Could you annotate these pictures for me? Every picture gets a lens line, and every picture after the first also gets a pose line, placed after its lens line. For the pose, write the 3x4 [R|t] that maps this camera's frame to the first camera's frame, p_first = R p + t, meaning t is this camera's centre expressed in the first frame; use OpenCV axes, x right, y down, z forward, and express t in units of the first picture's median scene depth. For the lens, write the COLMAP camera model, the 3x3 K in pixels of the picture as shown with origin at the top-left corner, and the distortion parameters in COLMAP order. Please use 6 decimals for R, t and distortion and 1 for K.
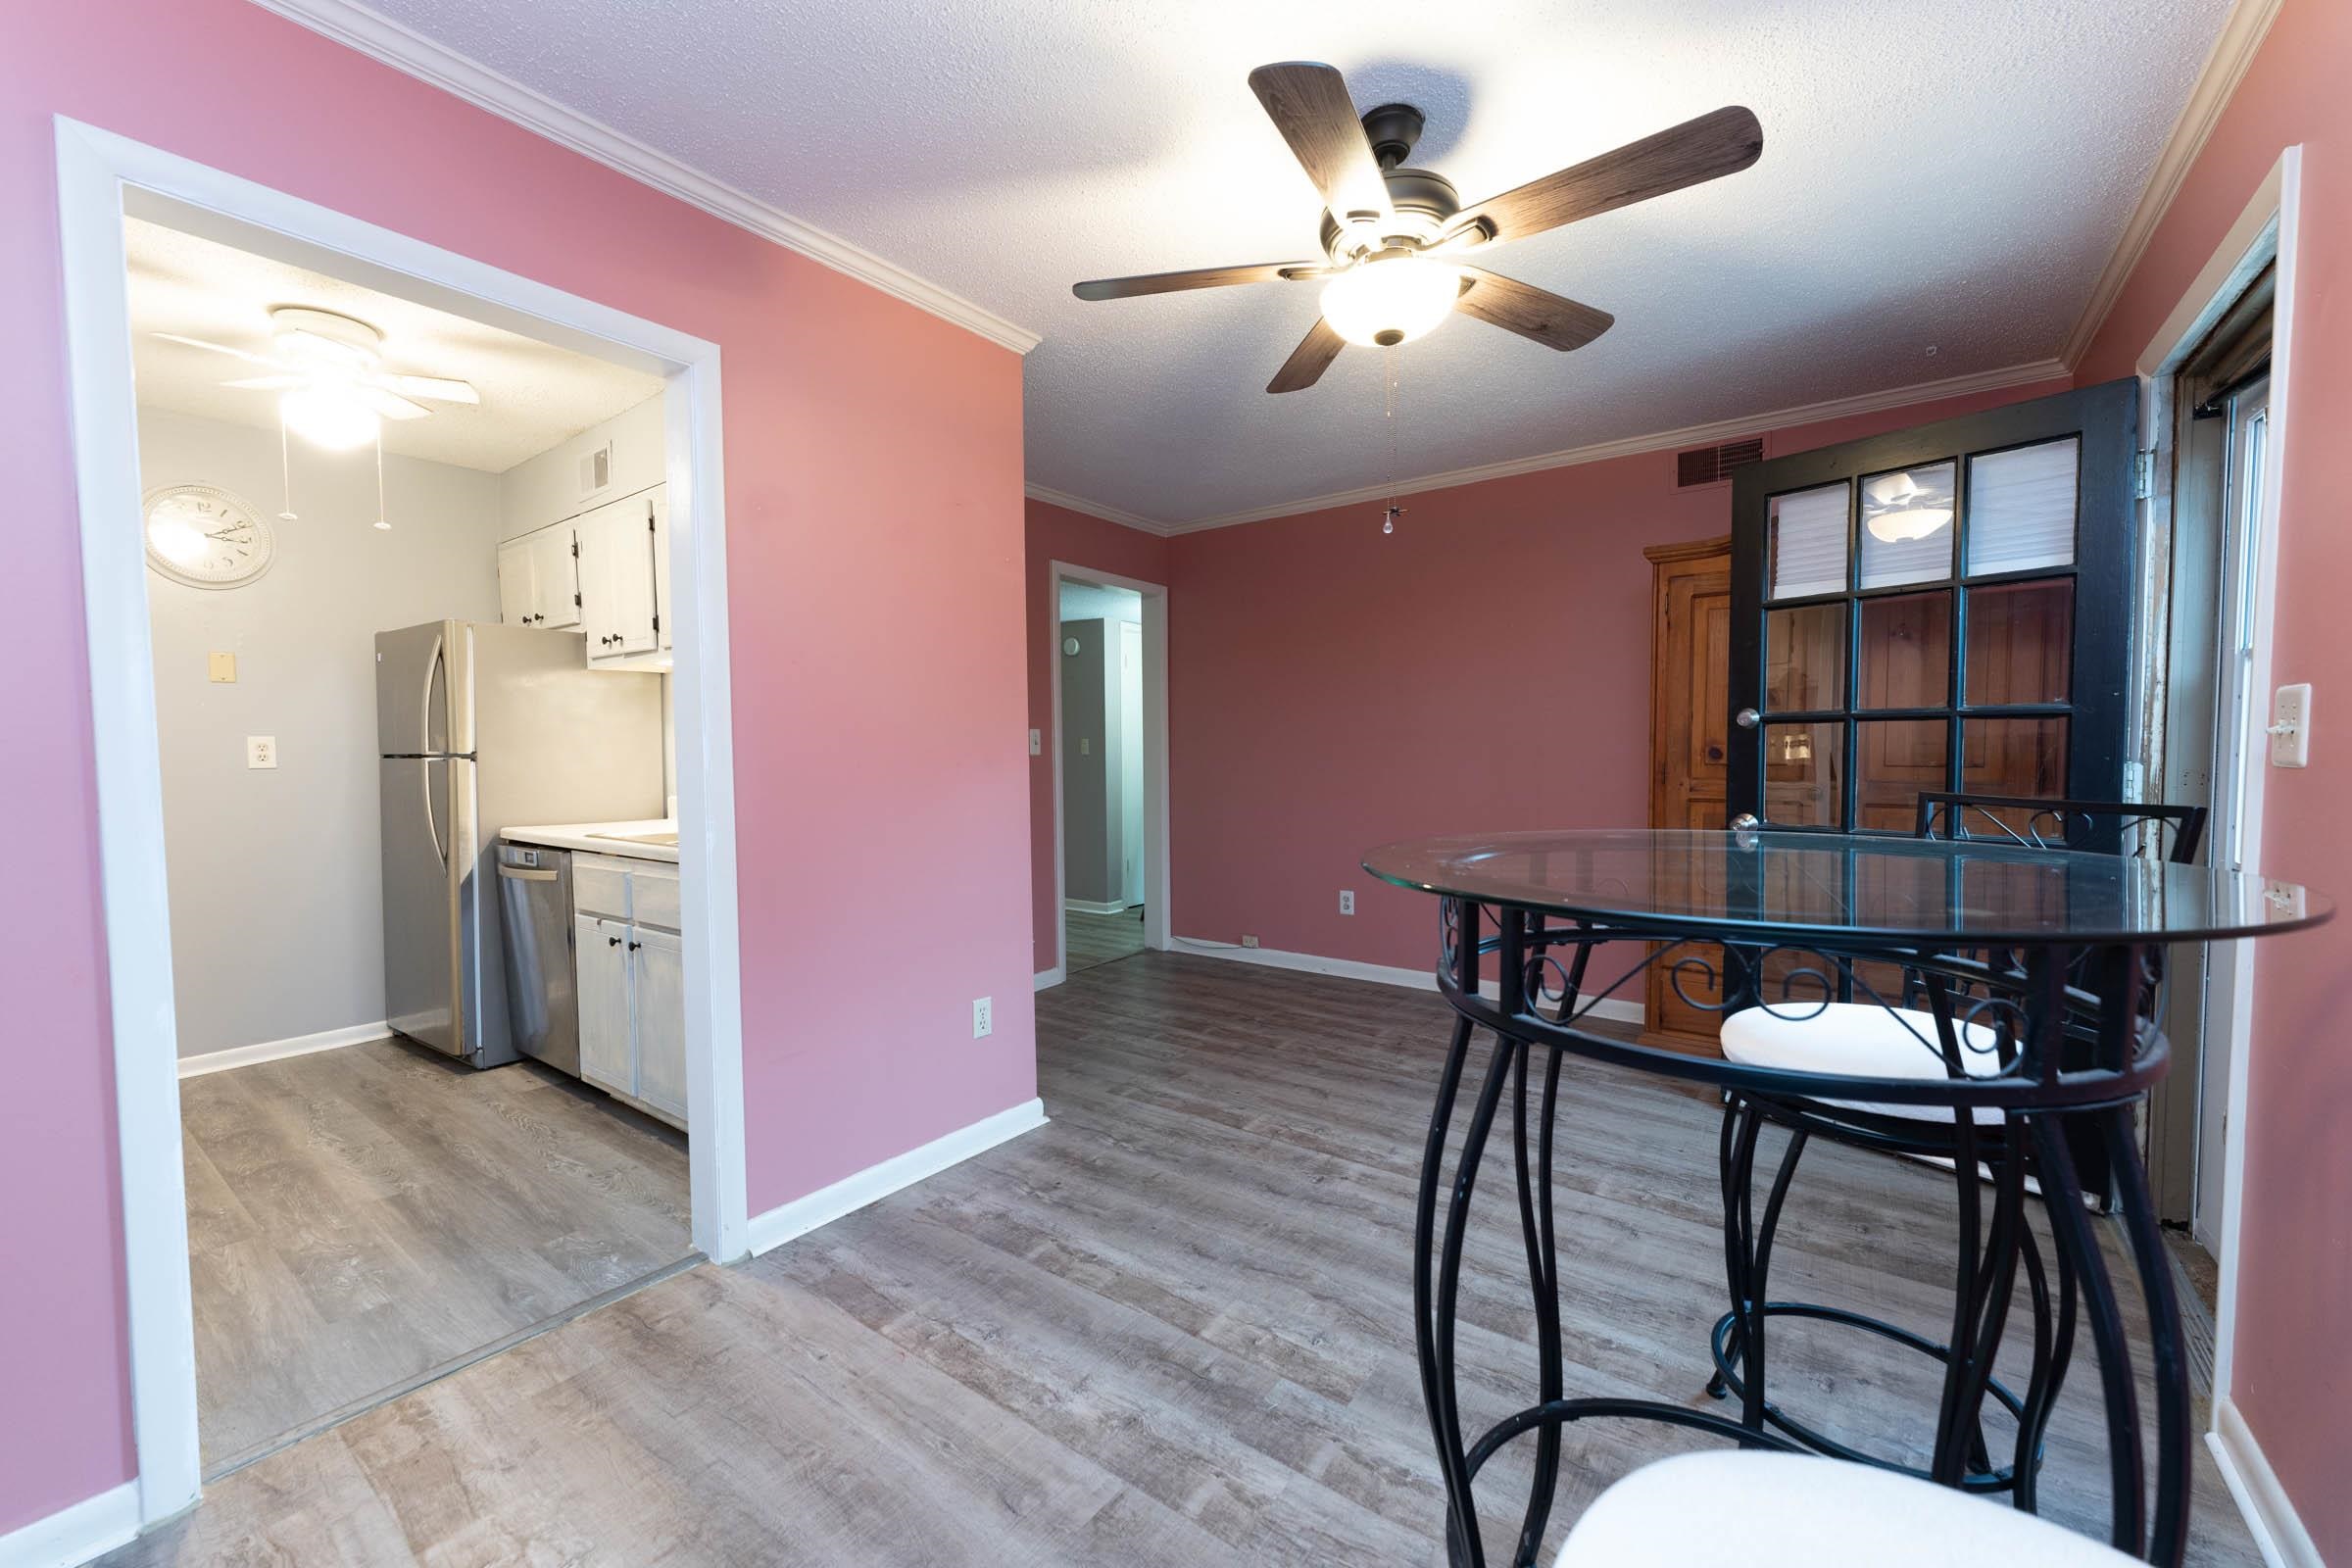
lens RADIAL K [[930.0, 0, 1177.3], [0, 930.0, 789.8], [0, 0, 1]] dist [0.001724, -0.000885]
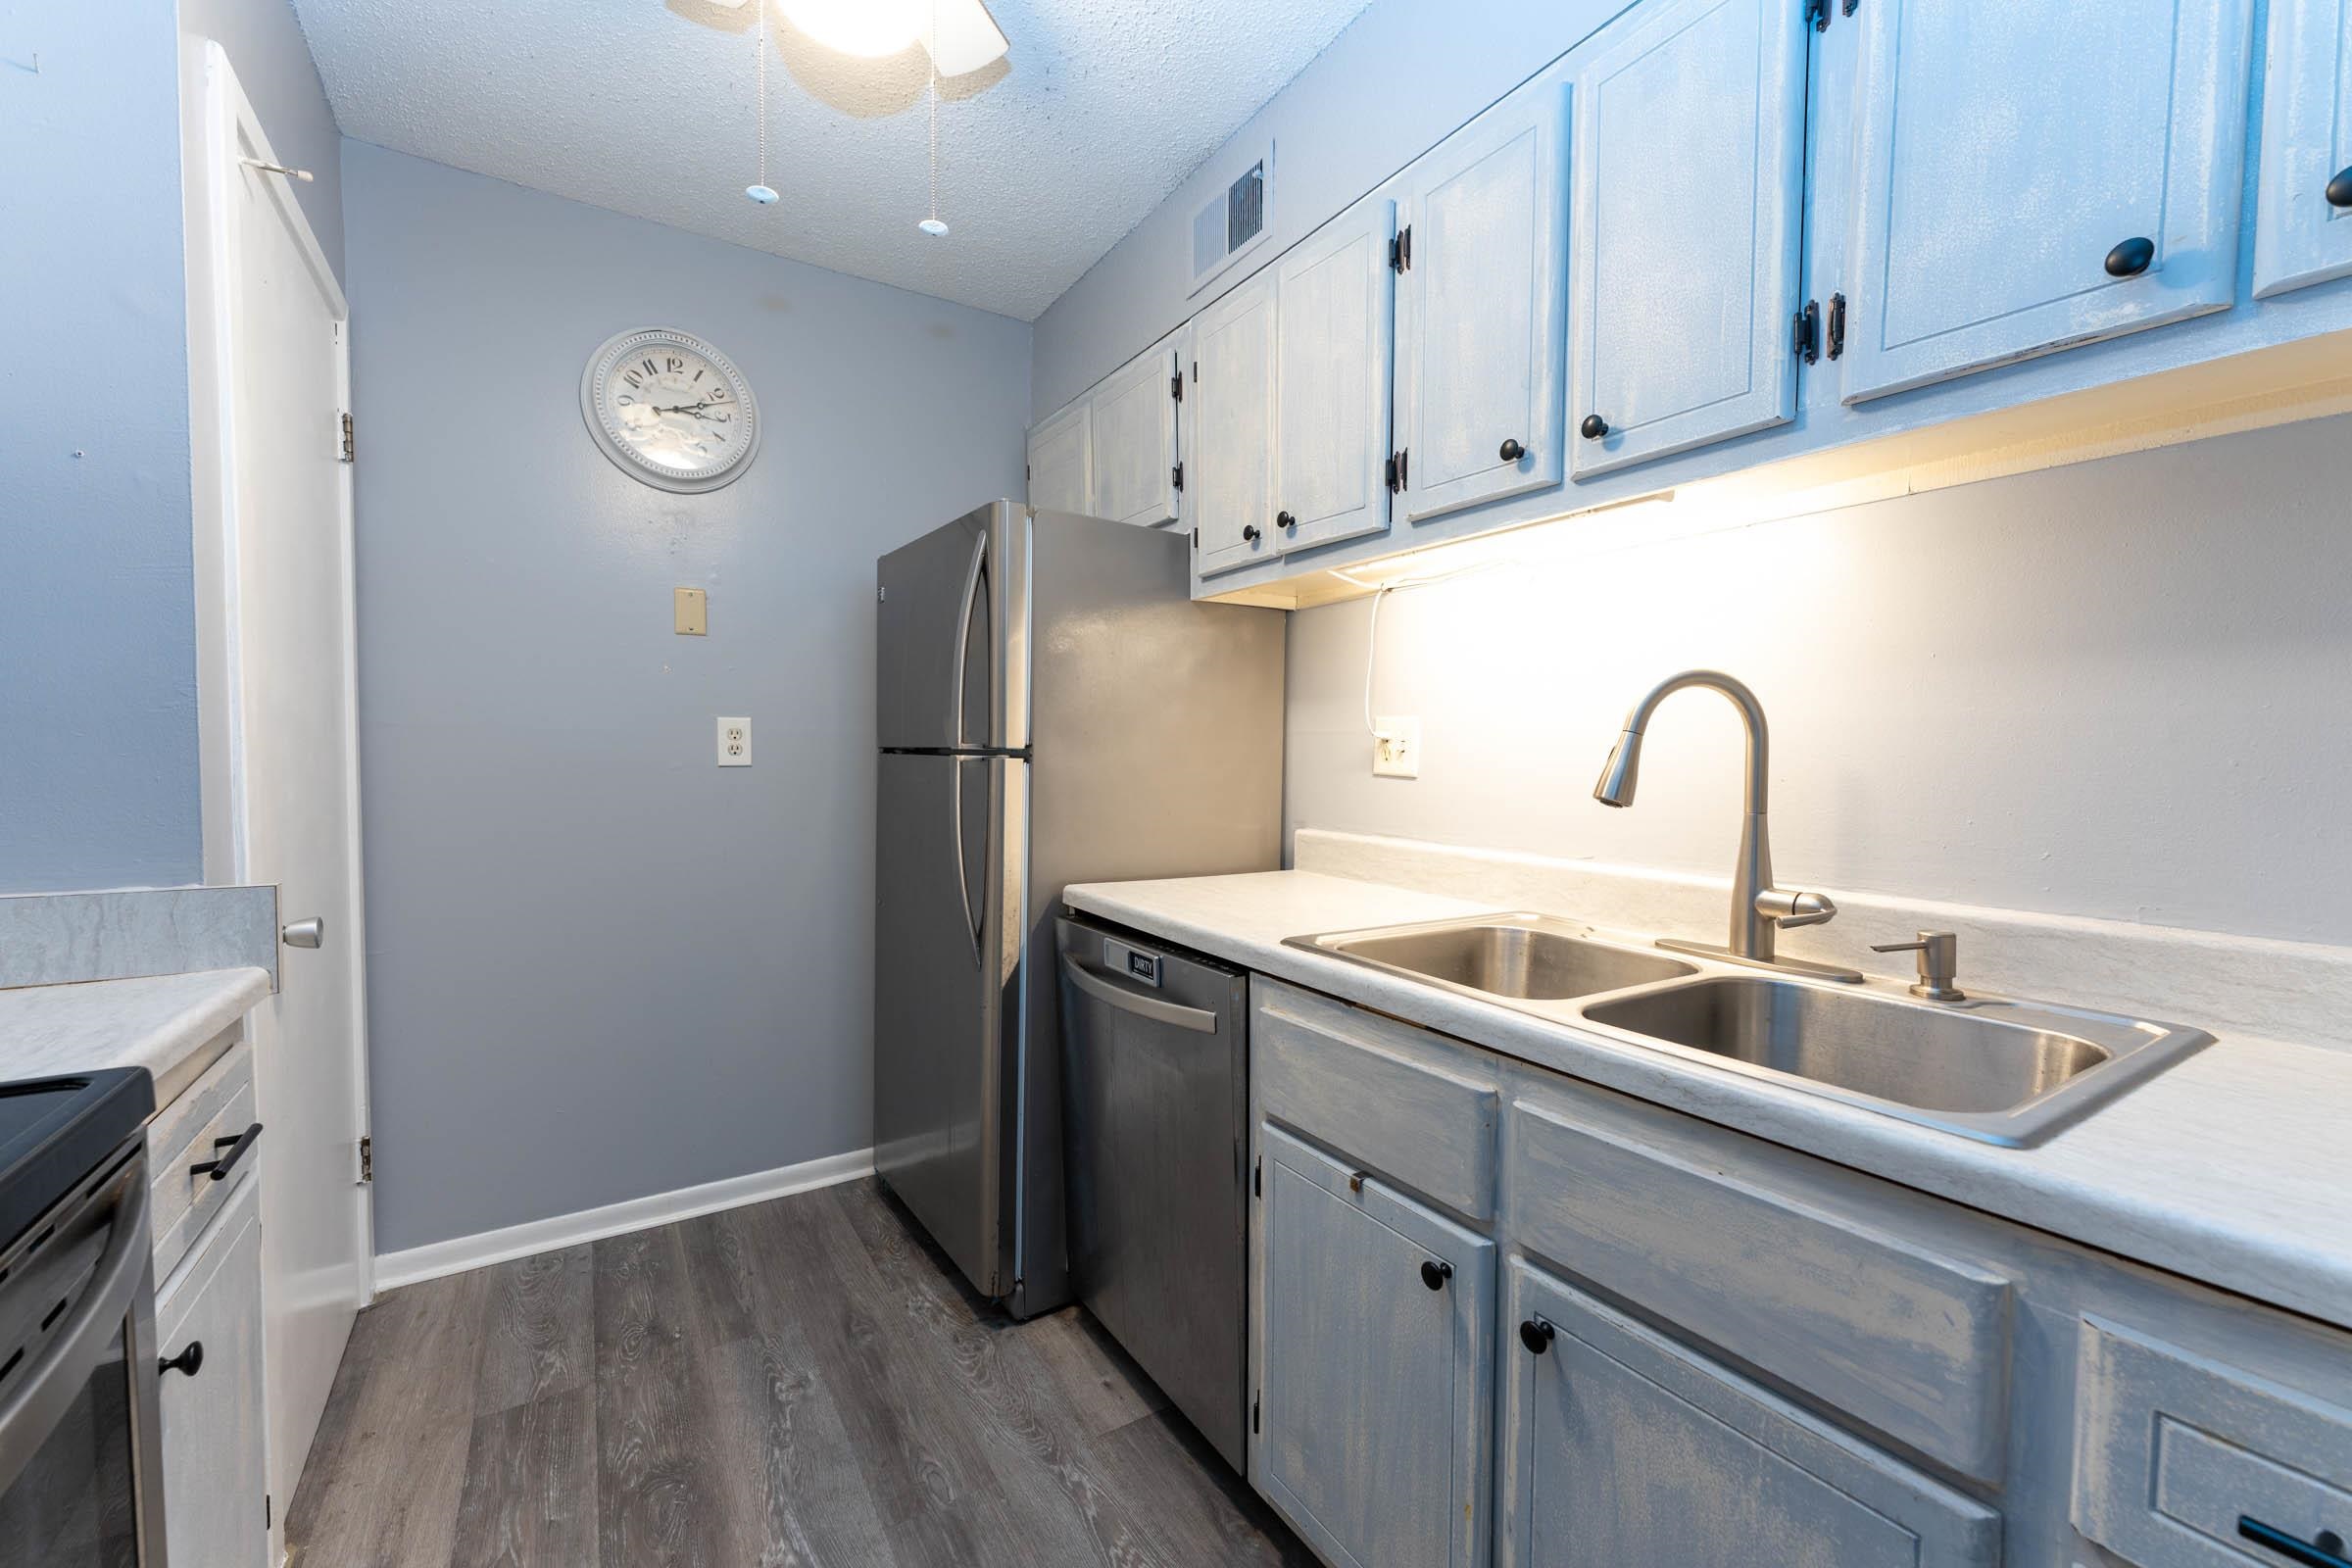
lens RADIAL K [[930.0, 0, 1170.9], [0, 930.0, 787.0], [0, 0, 1]] dist [0.001724, -0.000885]
pose [[0.933707, 0.030411, -0.356744, -0.510371], [-0.031217, 0.999506, 0.003498, -0.022163], [0.356674, 0.007871, 0.934196, 0.550657]]
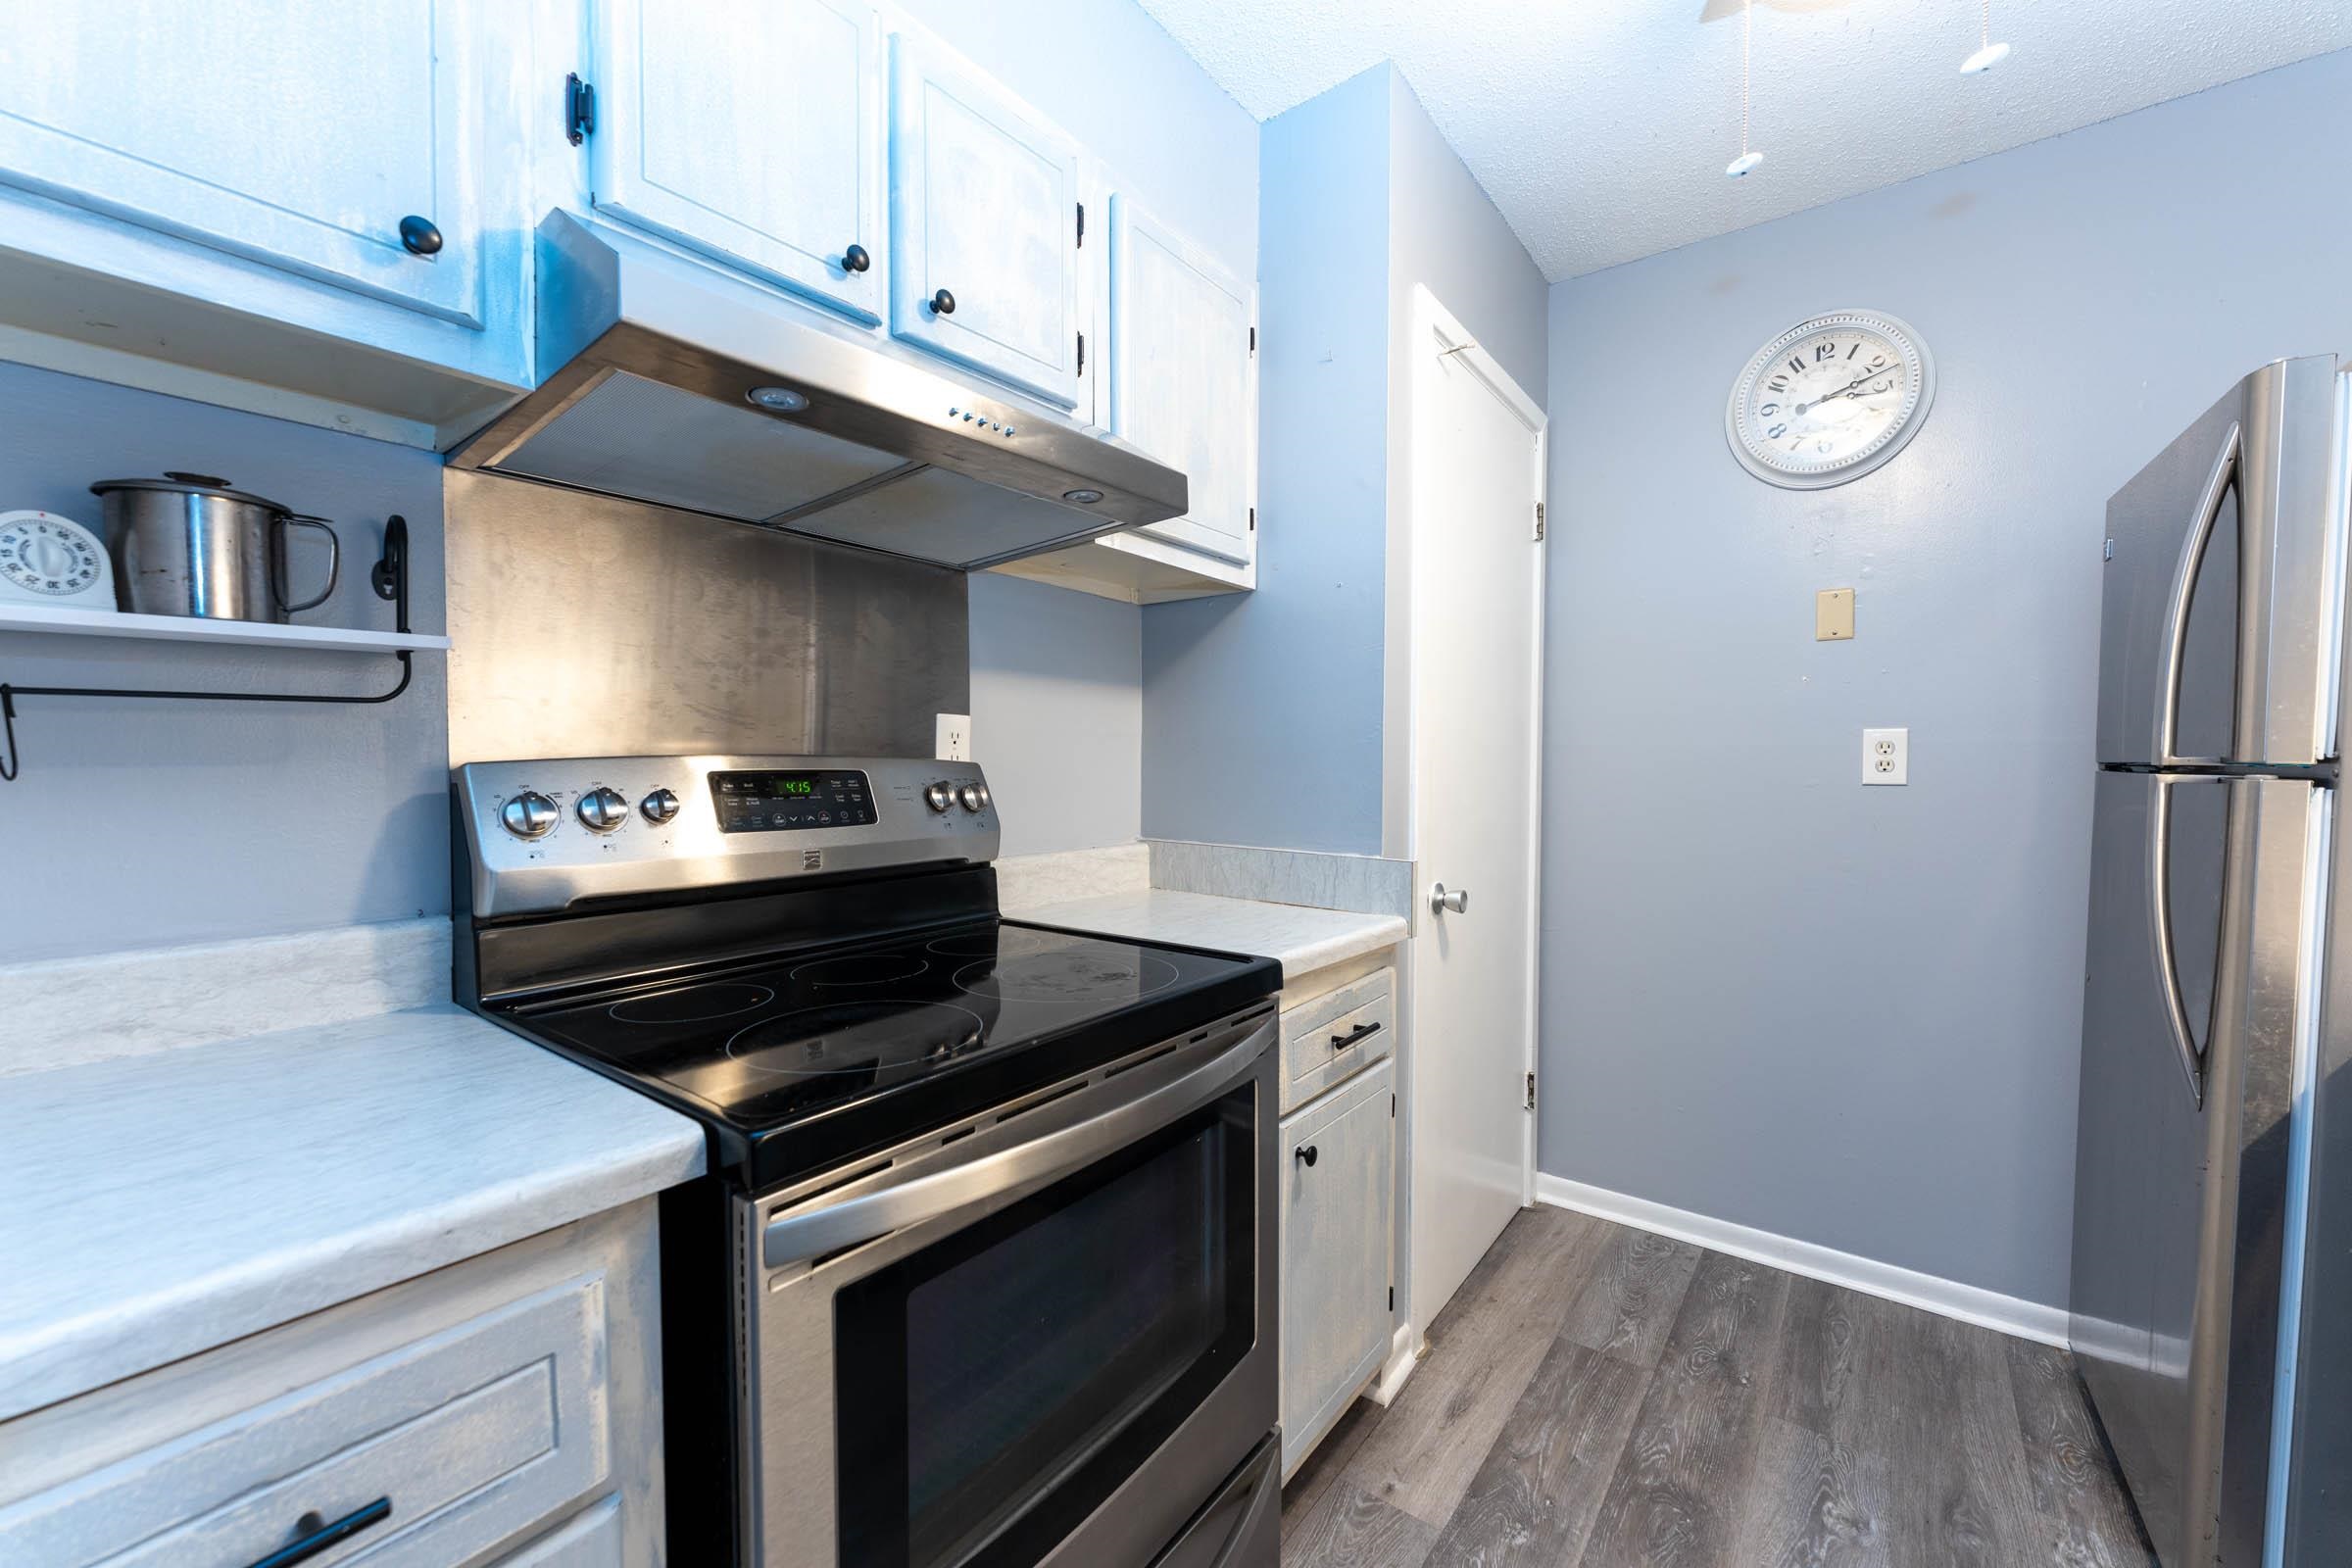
lens RADIAL K [[930.0, 0, 1175.8], [0, 930.0, 785.6], [0, 0, 1]] dist [0.001724, -0.000885]
pose [[-0.017766, 0.037813, -0.999127, -0.450183], [-0.044285, 0.998274, 0.038568, -0.027844], [0.998861, 0.044931, -0.016061, 0.641221]]
